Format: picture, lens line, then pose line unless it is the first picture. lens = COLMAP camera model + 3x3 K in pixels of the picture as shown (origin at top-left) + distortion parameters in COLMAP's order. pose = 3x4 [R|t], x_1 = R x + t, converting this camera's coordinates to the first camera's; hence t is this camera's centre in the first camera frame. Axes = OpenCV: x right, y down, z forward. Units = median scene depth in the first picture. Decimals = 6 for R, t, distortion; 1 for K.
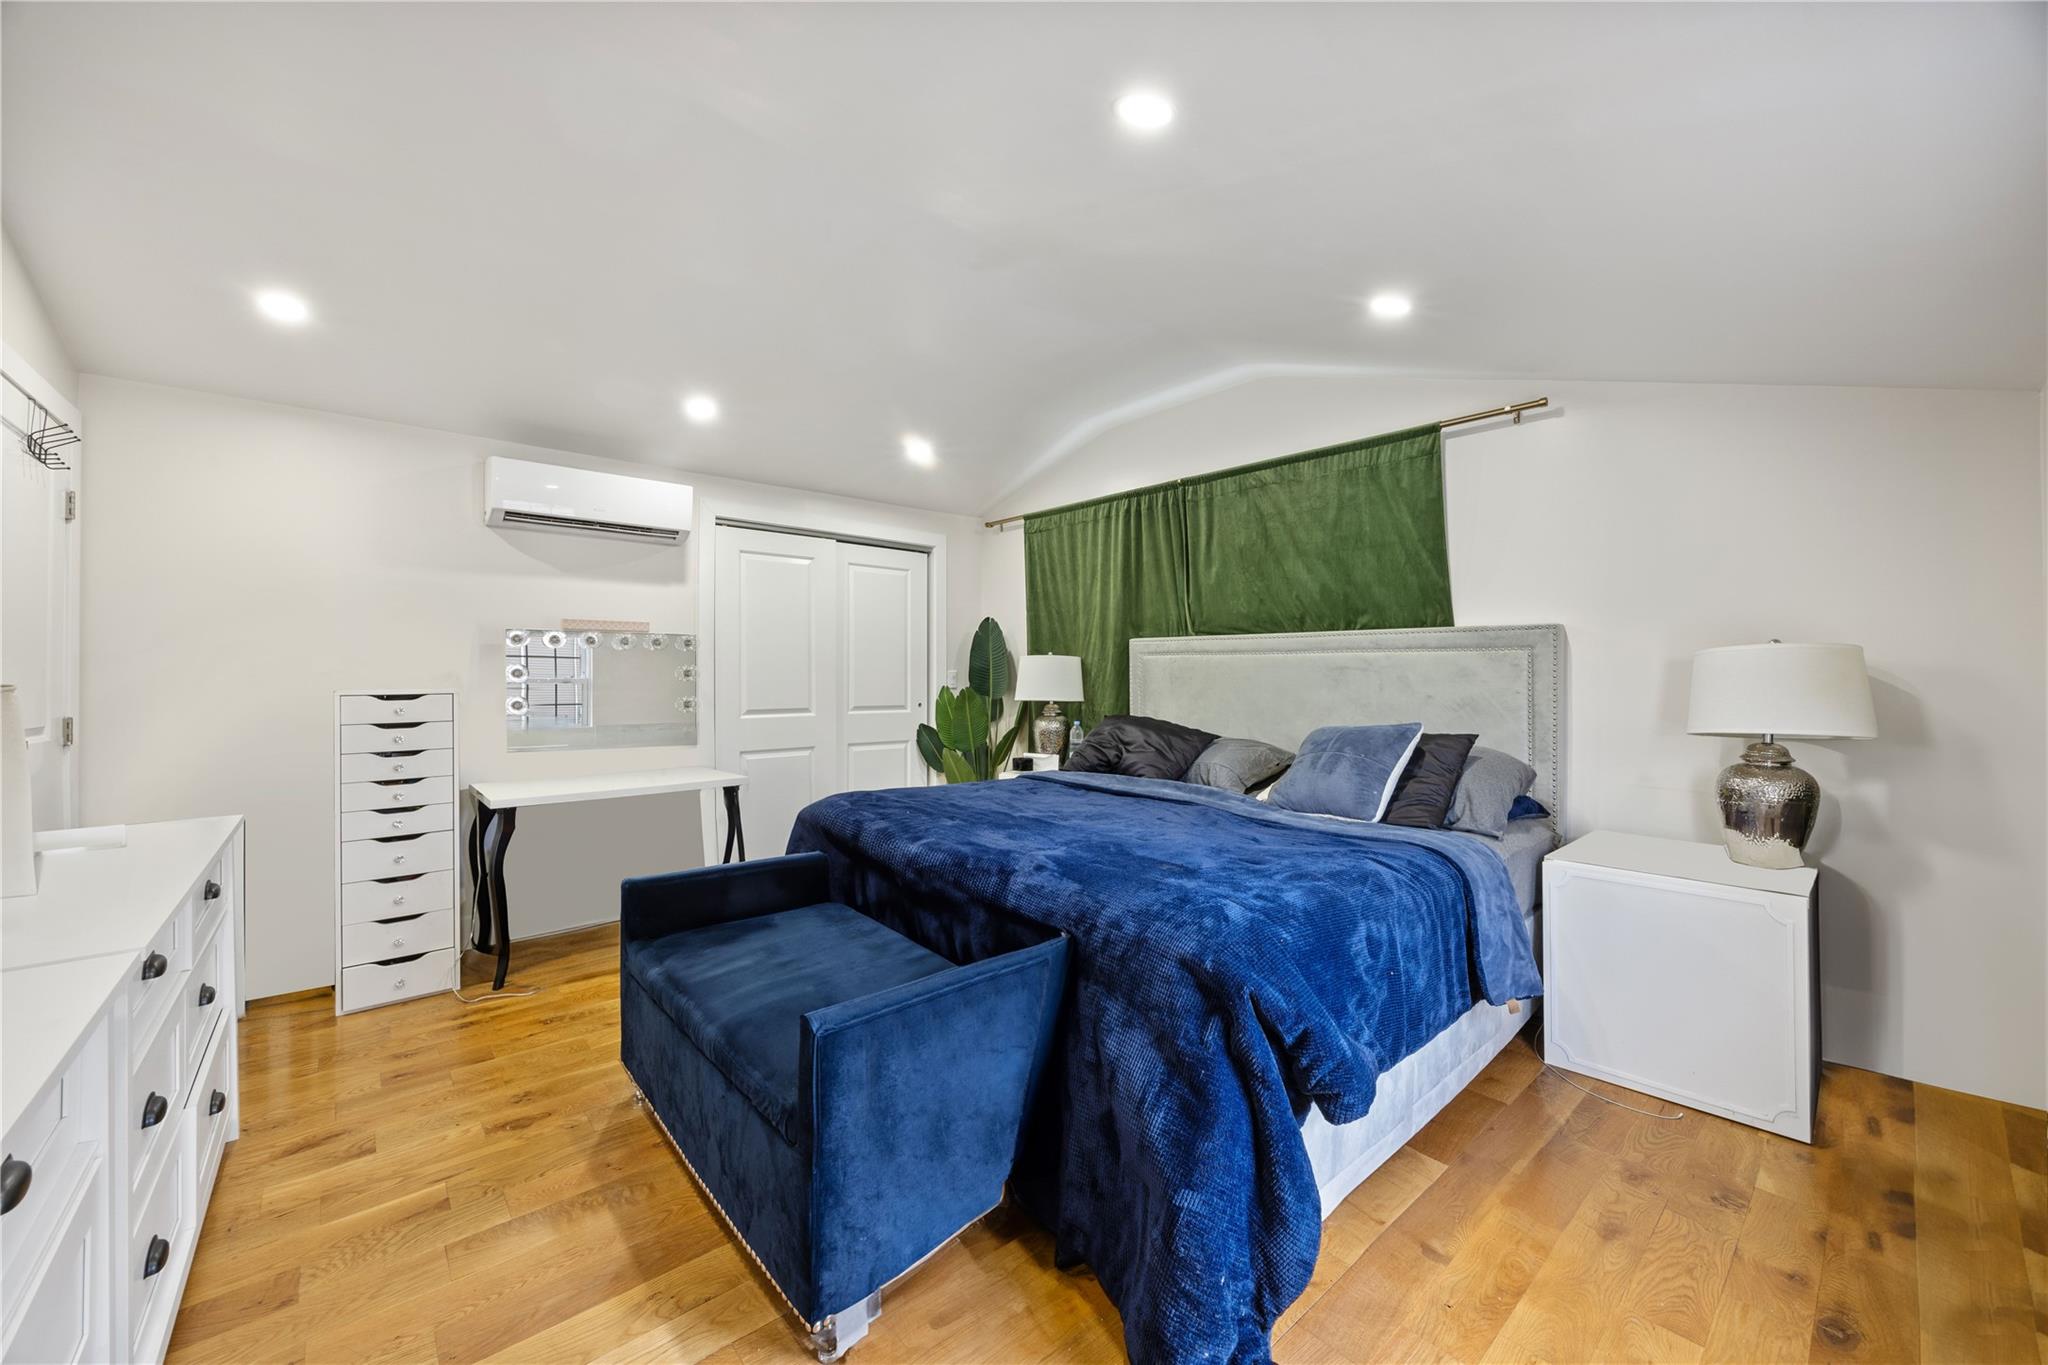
lens RADIAL K [[785.7, 0, 1021.7], [0, 785.7, 673.9], [0, 0, 1]] dist [-0.002096, 0.000184]
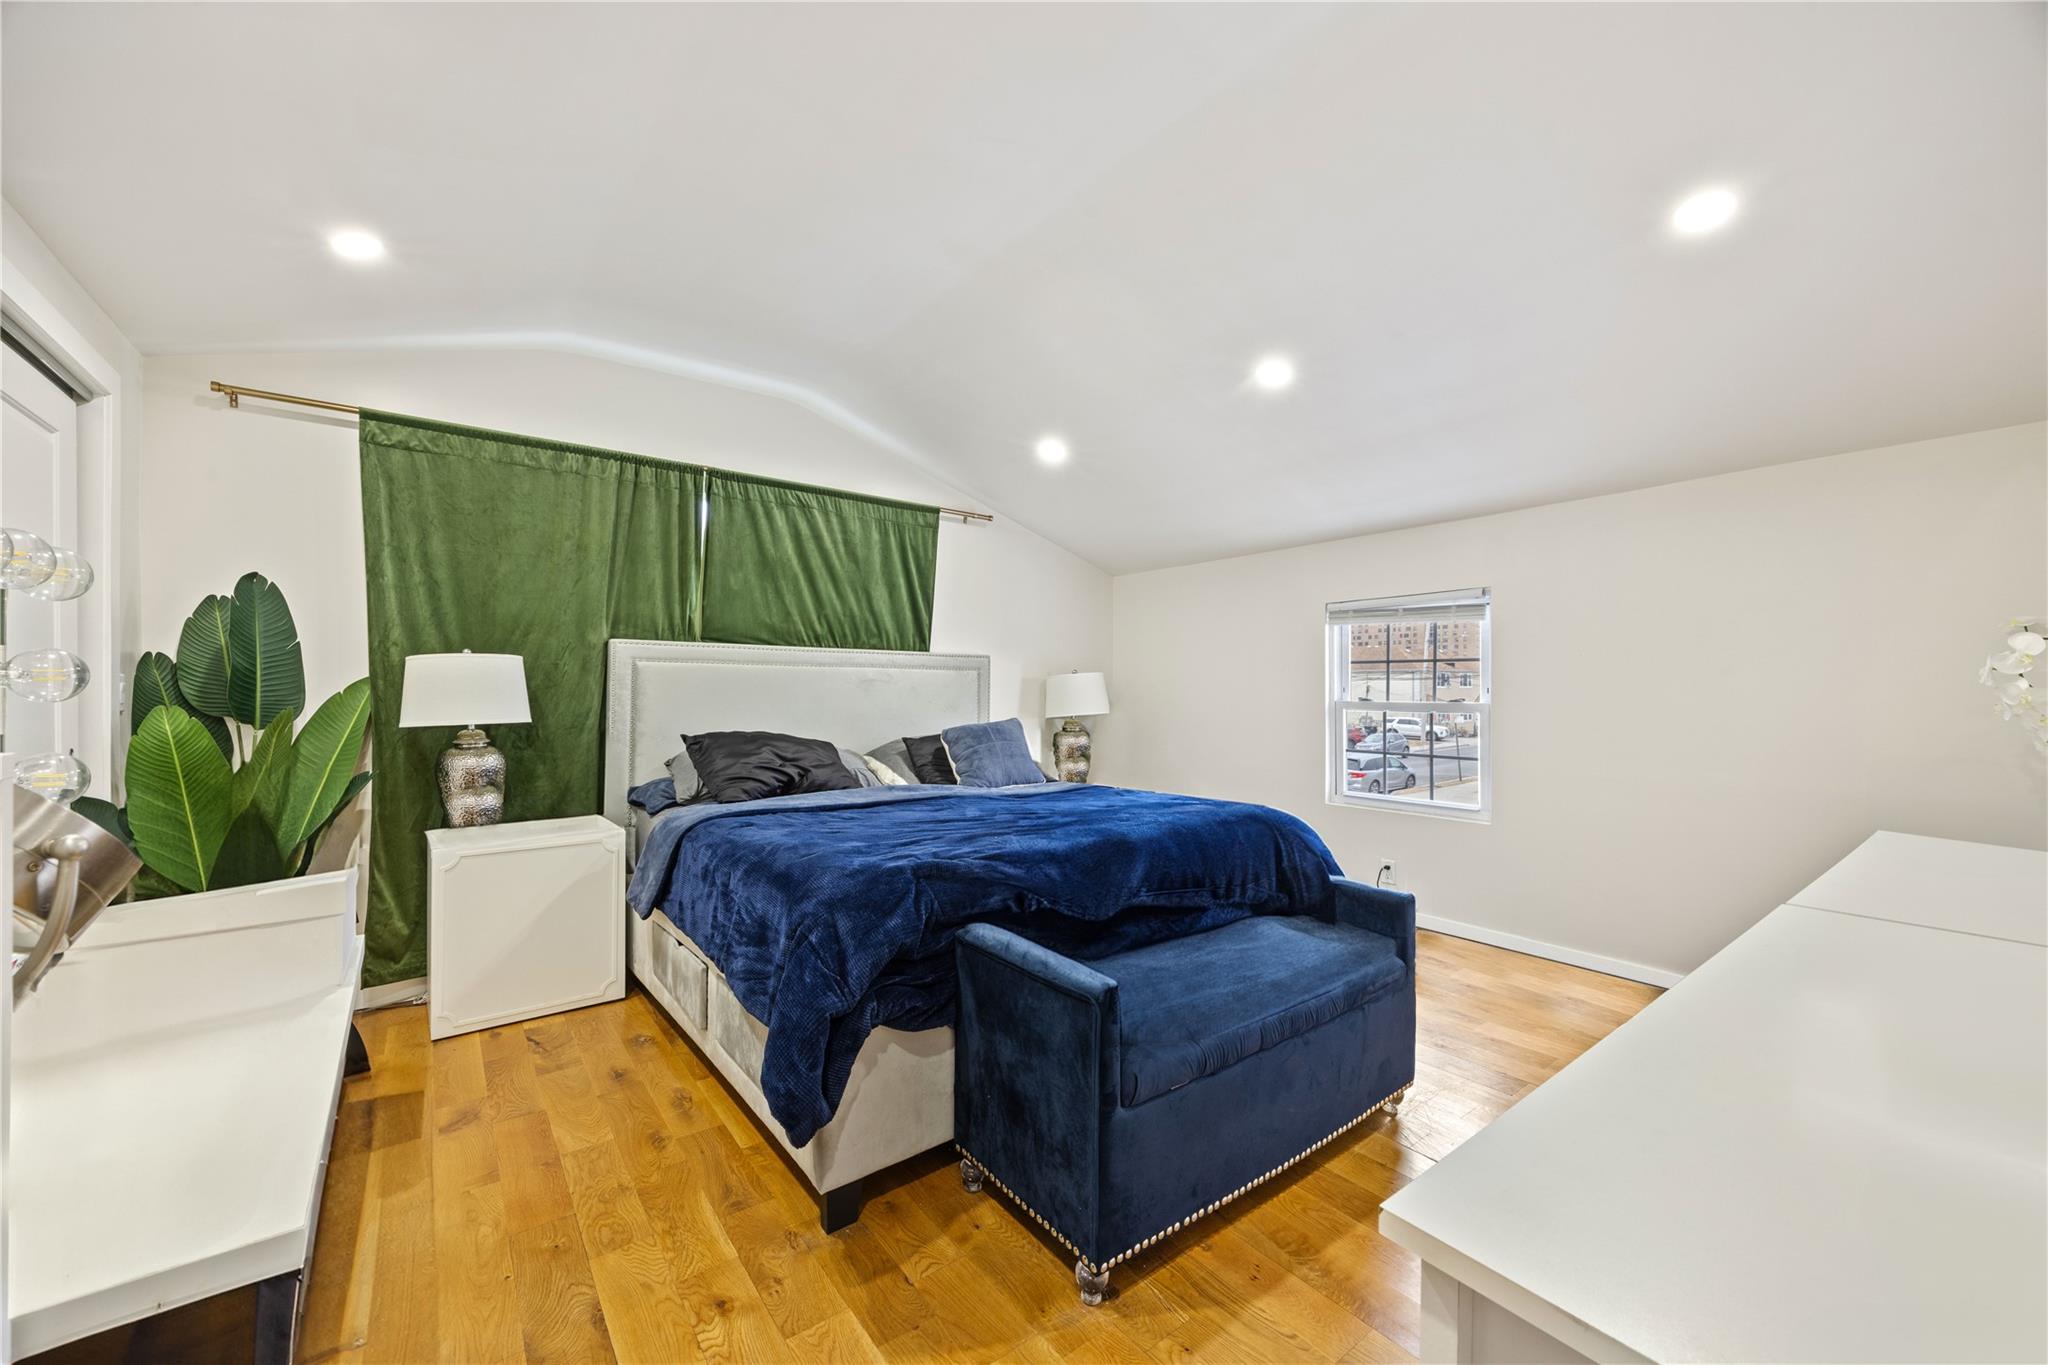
lens RADIAL K [[785.7, 0, 1019.2], [0, 785.7, 688.1], [0, 0, 1]] dist [-0.002096, 0.000184]
pose [[0.072131, 0.000606, 0.997395, -0.645141], [-0.004474, 0.999990, -0.000284, 0.003097], [-0.997385, -0.004442, 0.072133, 0.561630]]
